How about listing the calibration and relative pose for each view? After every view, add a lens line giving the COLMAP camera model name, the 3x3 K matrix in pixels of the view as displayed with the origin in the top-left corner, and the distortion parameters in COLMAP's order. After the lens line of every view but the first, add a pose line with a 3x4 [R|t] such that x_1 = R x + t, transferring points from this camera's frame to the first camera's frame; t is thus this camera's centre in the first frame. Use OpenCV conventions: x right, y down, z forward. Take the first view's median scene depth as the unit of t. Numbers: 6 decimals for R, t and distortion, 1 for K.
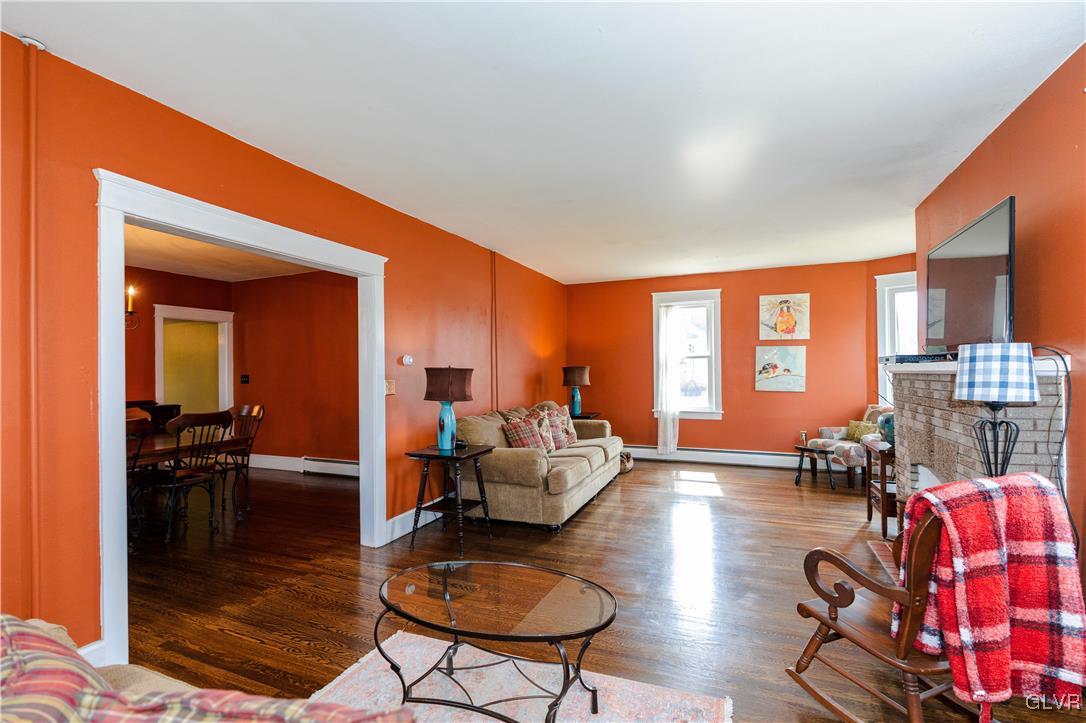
lens RADIAL K [[495.5, 0, 541.6], [0, 495.5, 366.1], [0, 0, 1]] dist [-0.011589, 0.001510]
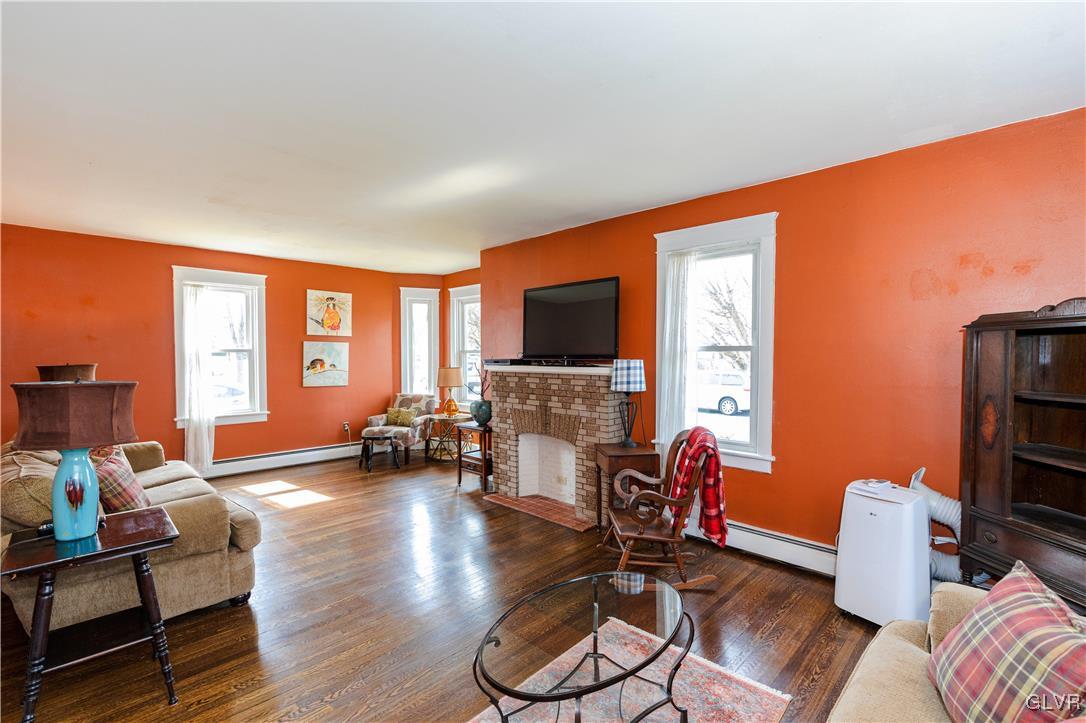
lens RADIAL K [[495.5, 0, 540.7], [0, 495.5, 367.3], [0, 0, 1]] dist [-0.011589, 0.001510]
pose [[0.347553, -0.022500, 0.937390, -0.324055], [-0.014324, 0.999468, 0.029301, -0.024476], [-0.937551, -0.023611, 0.347045, 0.232464]]
